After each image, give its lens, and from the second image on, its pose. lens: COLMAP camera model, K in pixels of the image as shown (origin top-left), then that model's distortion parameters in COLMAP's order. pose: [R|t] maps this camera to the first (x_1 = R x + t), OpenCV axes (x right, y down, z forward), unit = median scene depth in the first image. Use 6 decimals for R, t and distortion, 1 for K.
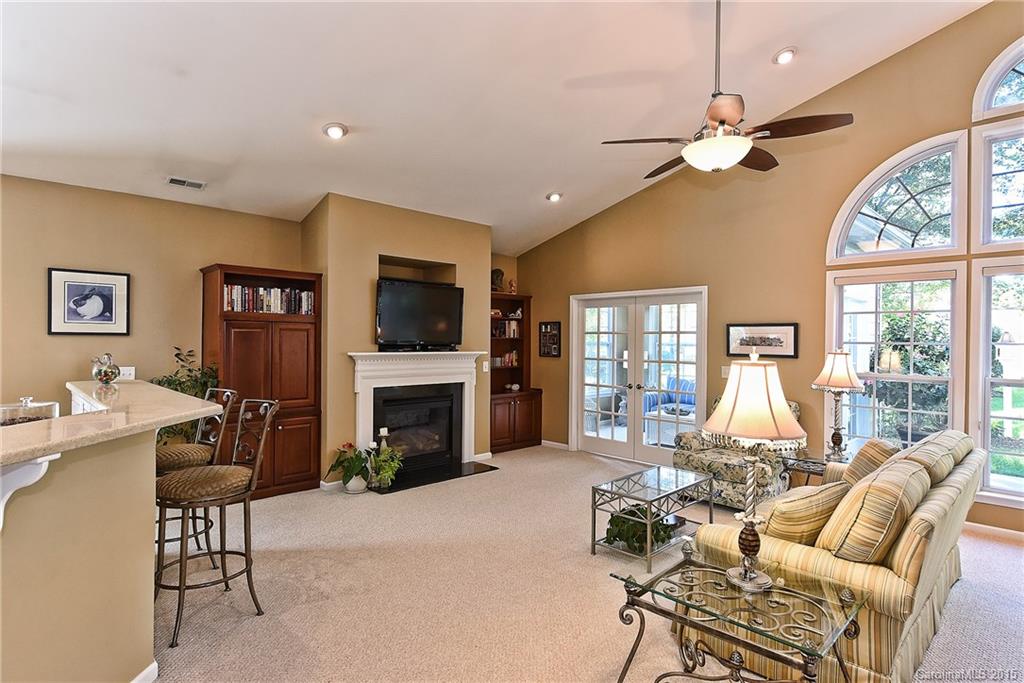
lens RADIAL K [[536.4, 0, 516.8], [0, 536.4, 342.2], [0, 0, 1]] dist [0.000407, -0.002697]
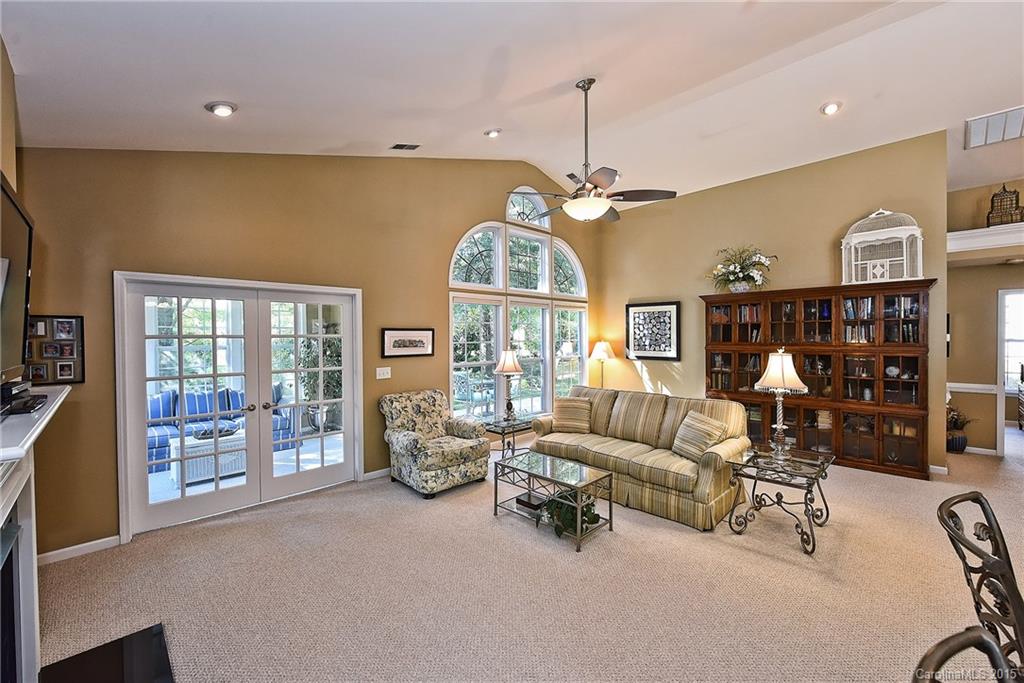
lens RADIAL K [[421.2, 0, 513.0], [0, 421.2, 340.8], [0, 0, 1]] dist [0.004936, 0.000024]
pose [[0.001664, -0.016979, 0.999854, -0.574520], [0.013500, 0.999765, 0.016955, -0.024717], [-0.999907, 0.013470, 0.001893, 0.951088]]
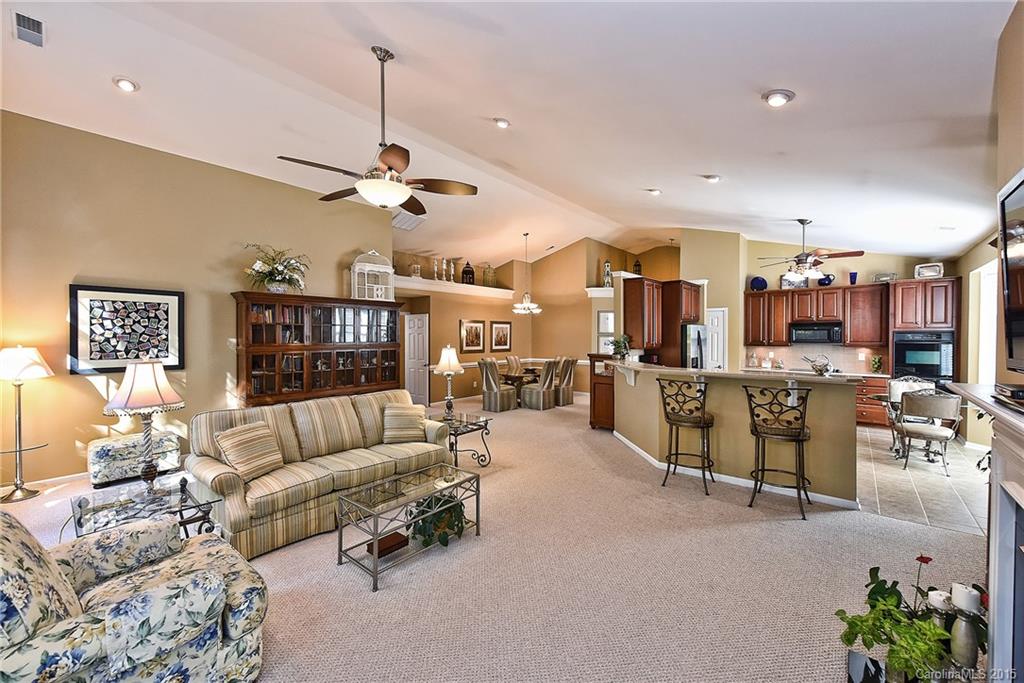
lens RADIAL K [[405.7, 0, 511.9], [0, 405.7, 342.8], [0, 0, 1]] dist [-0.000552, -0.000666]
pose [[-0.996581, -0.002105, -0.082599, 0.133841], [-0.003832, 0.999777, 0.020751, -0.018807], [0.082537, 0.020996, -0.996367, 1.569701]]
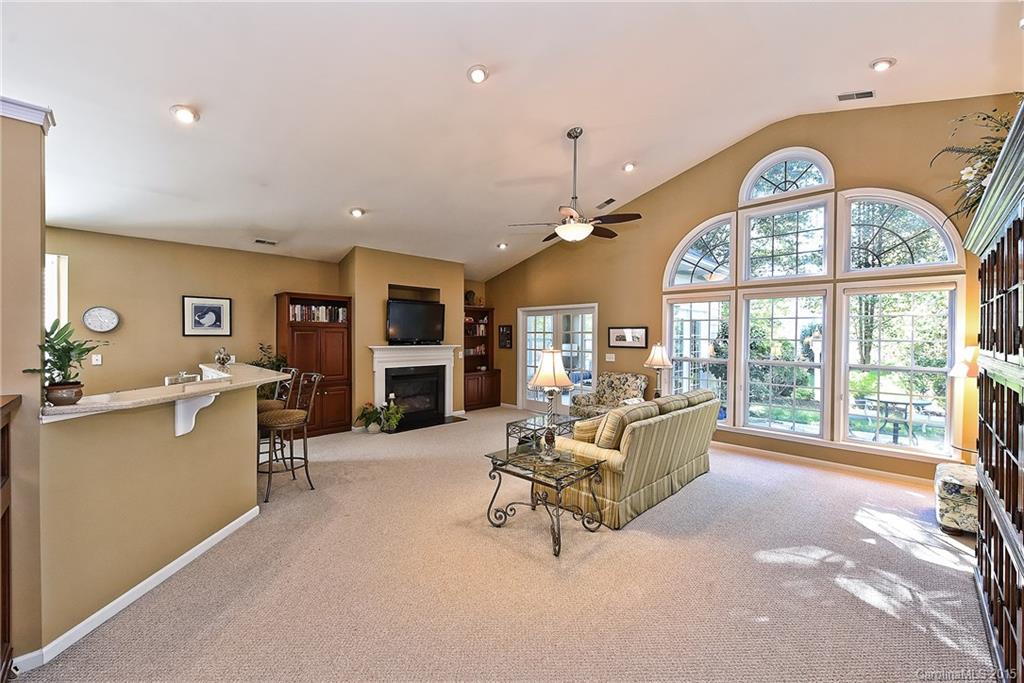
lens RADIAL K [[405.7, 0, 517.7], [0, 405.7, 342.5], [0, 0, 1]] dist [-0.000552, -0.000666]
pose [[0.999875, -0.003816, 0.015368, 0.133665], [0.003613, 0.999906, 0.013197, -0.007231], [-0.015417, -0.013139, 0.999795, -0.257455]]
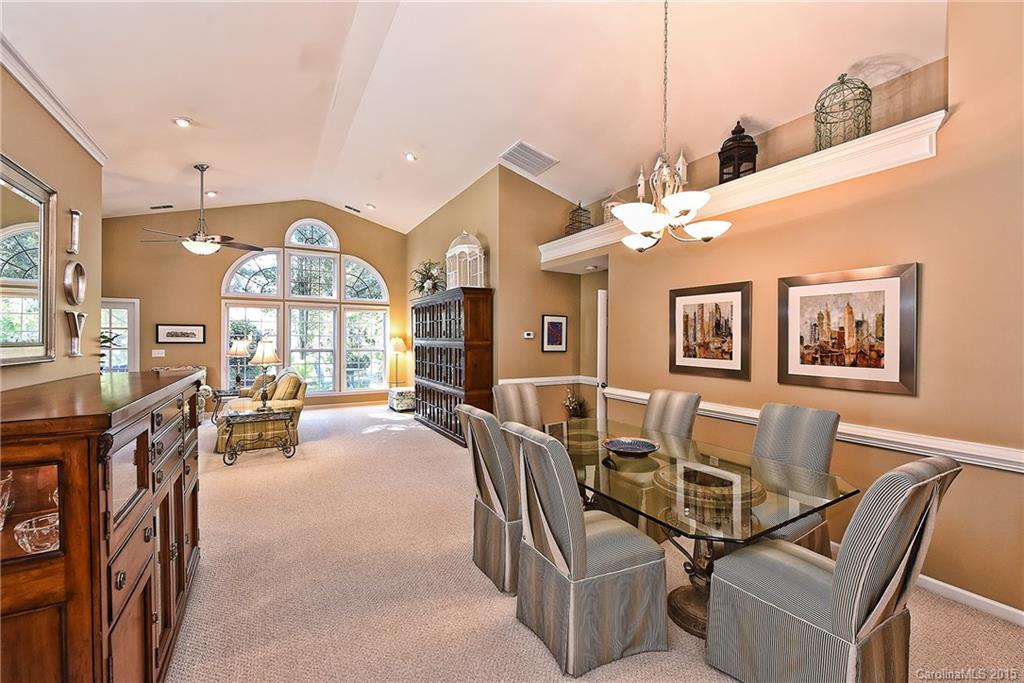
lens RADIAL K [[421.2, 0, 511.0], [0, 421.2, 342.1], [0, 0, 1]] dist [0.004936, 0.000024]
pose [[0.254871, -0.015184, 0.966856, -0.758890], [0.000247, 0.999878, 0.015637, 0.002283], [-0.966975, -0.003747, 0.254843, -0.500803]]
